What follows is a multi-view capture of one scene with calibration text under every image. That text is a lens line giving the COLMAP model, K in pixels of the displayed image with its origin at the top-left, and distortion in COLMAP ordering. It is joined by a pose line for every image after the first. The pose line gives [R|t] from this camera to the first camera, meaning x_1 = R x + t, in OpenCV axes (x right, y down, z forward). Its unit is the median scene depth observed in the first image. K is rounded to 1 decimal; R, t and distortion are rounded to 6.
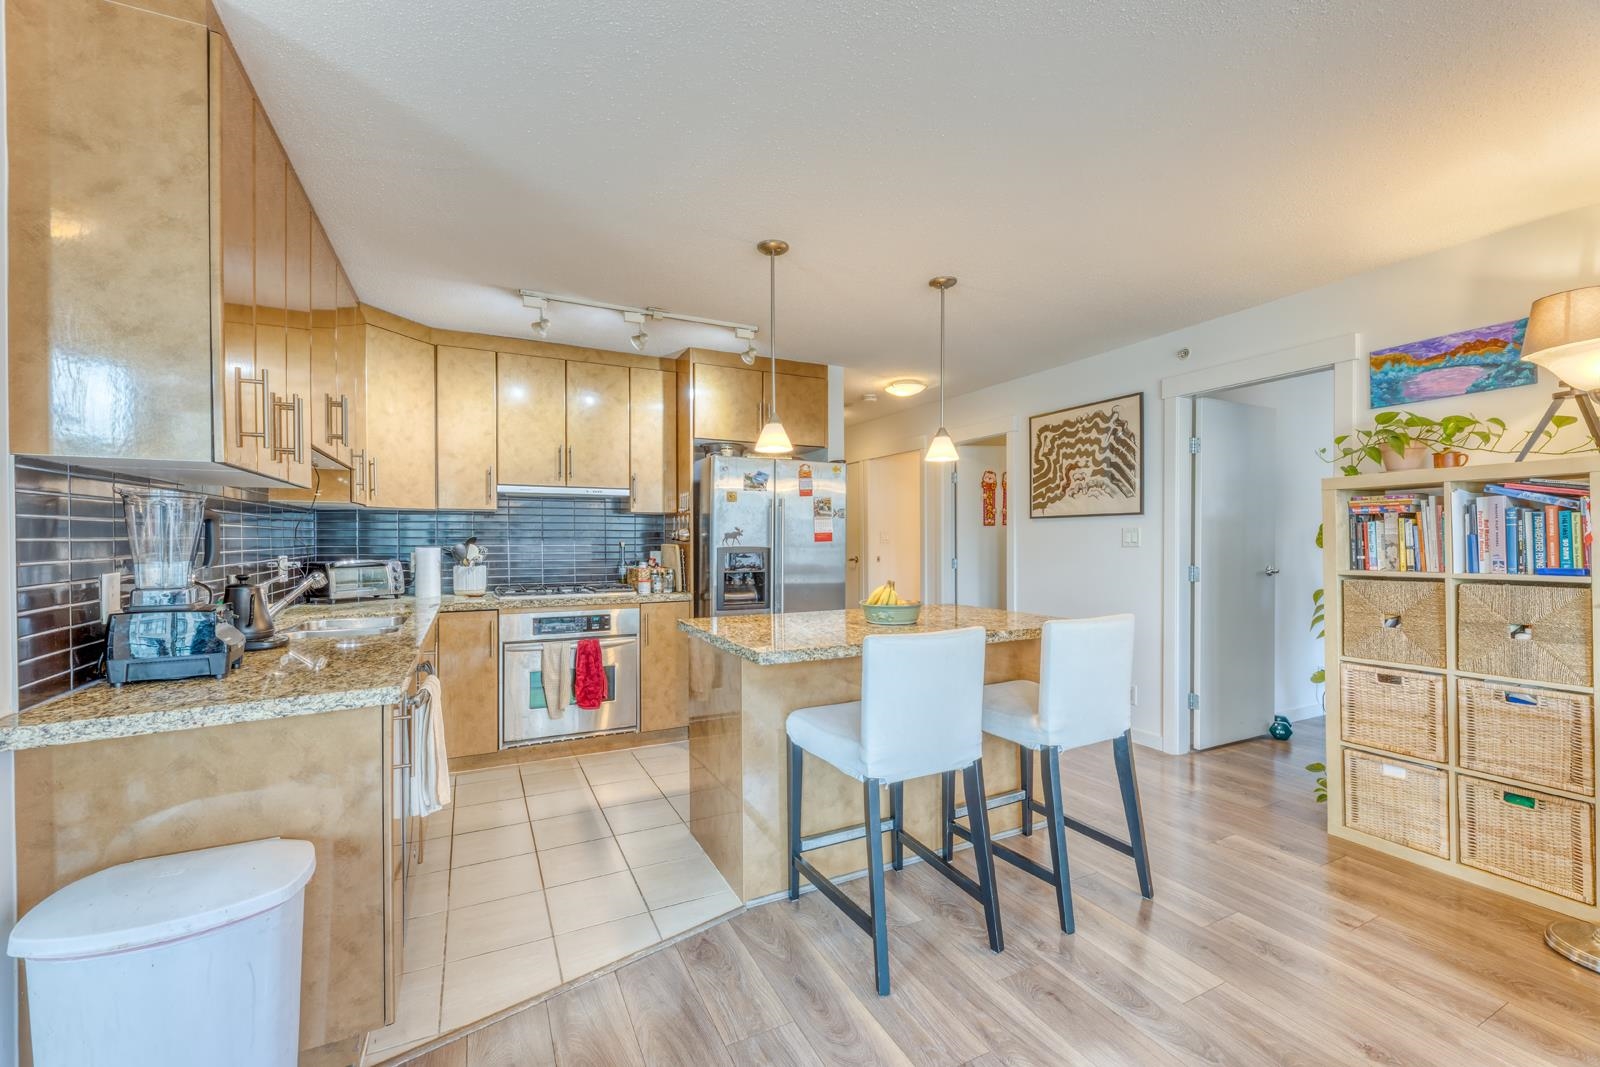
lens RADIAL K [[654.5, 0, 801.1], [0, 654.5, 527.3], [0, 0, 1]] dist [-0.000011, 0.000104]
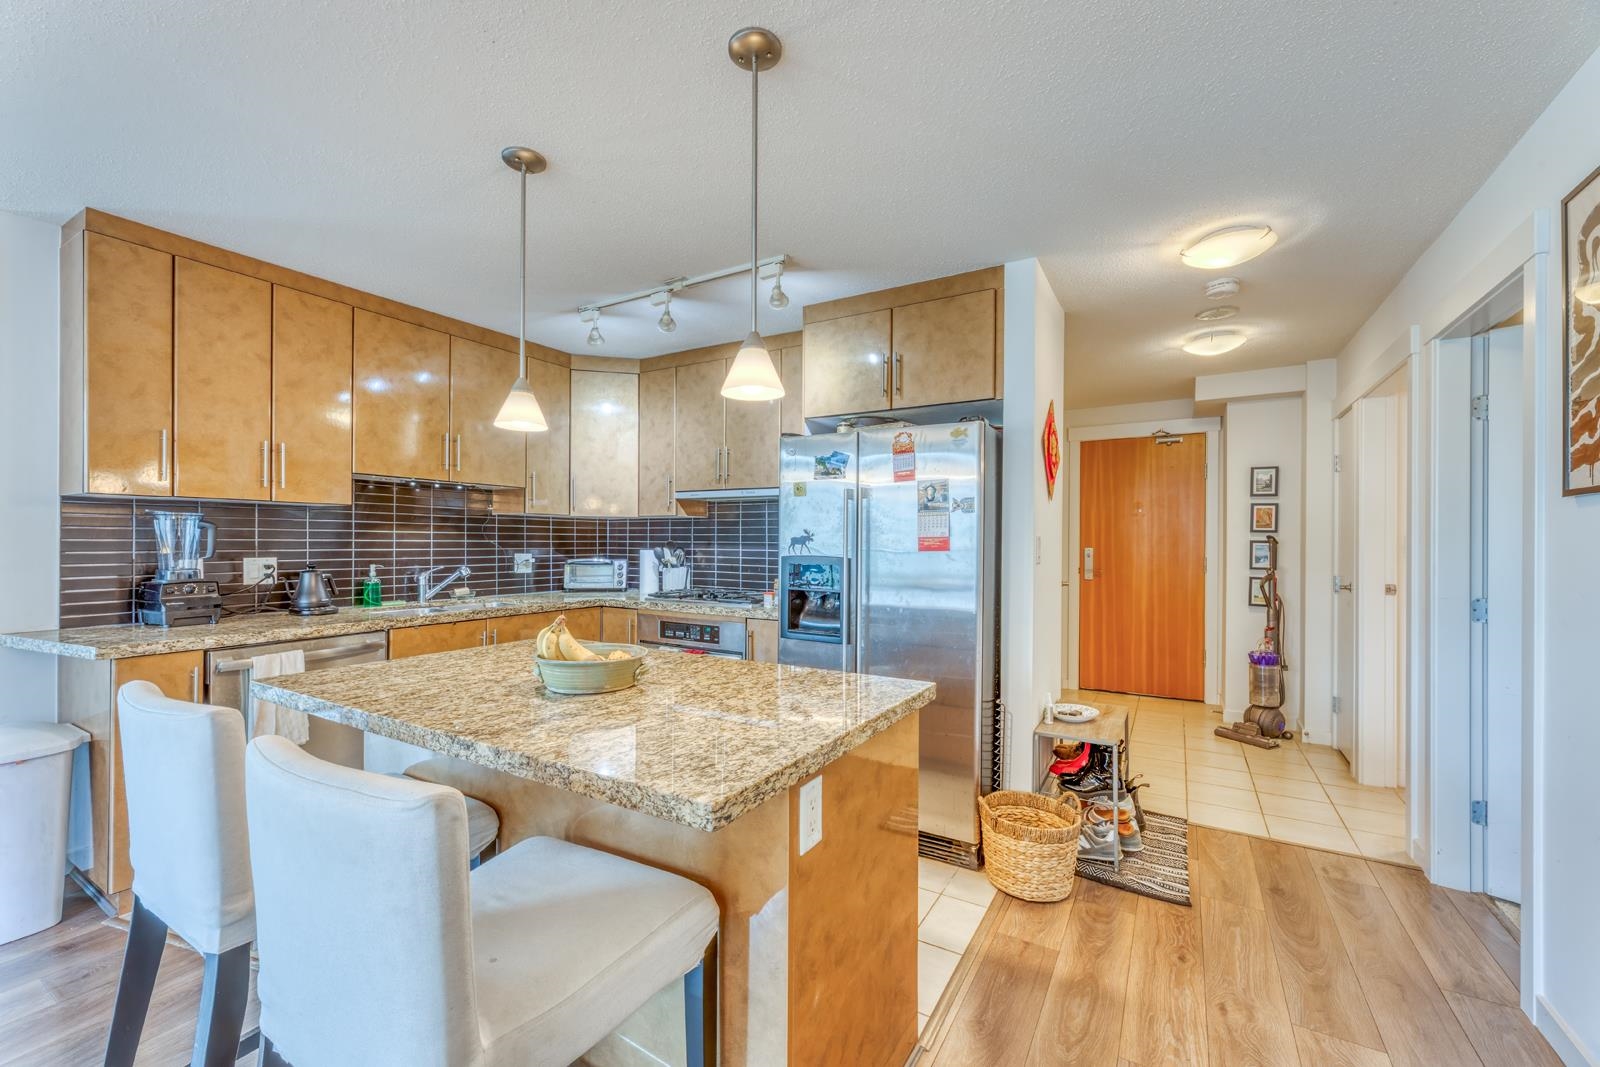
lens RADIAL K [[646.2, 0, 800.0], [0, 646.2, 533.5], [0, 0, 1]] dist [0.002884, 0.000108]
pose [[0.539509, -0.004843, -0.841966, 0.524730], [0.006121, 0.999980, -0.001830, 0.005733], [0.841958, -0.004166, 0.539527, 0.599435]]
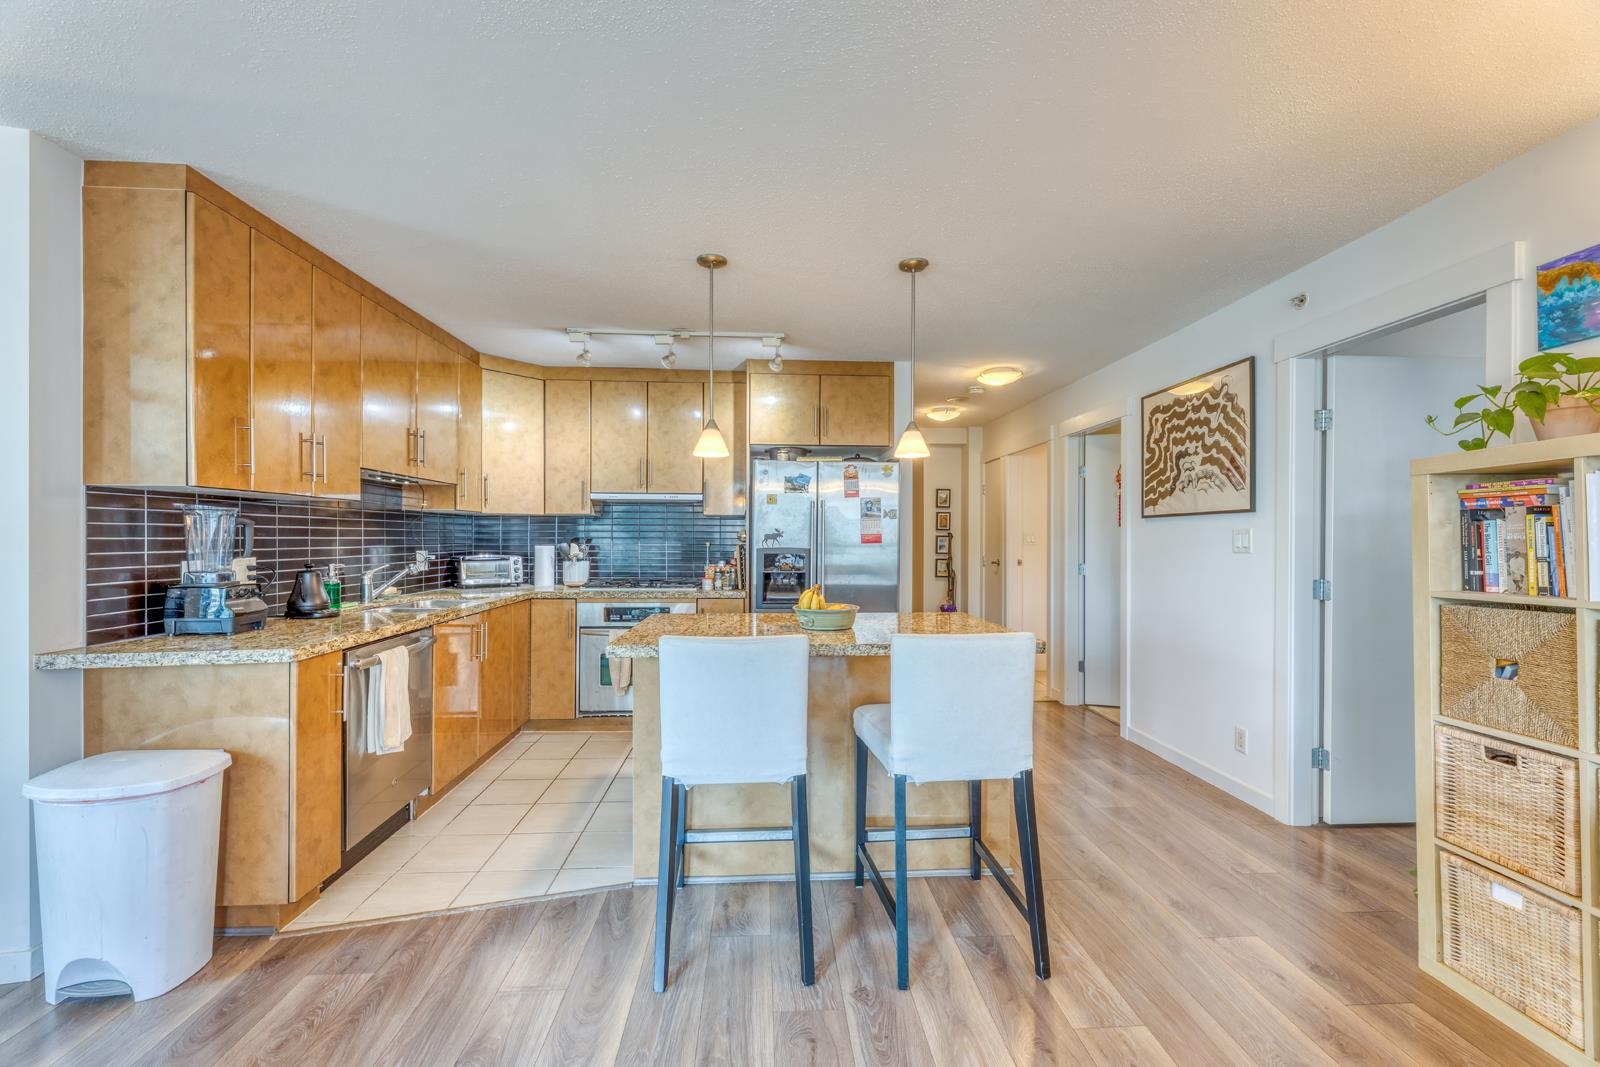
lens RADIAL K [[644.9, 0, 800.0], [0, 644.9, 524.5], [0, 0, 1]] dist [0.001748, -0.000626]
pose [[0.919964, -0.003502, -0.391988, 0.337284], [0.001594, 0.999985, -0.005193, -0.001259], [0.392000, 0.004153, 0.919956, 0.076877]]
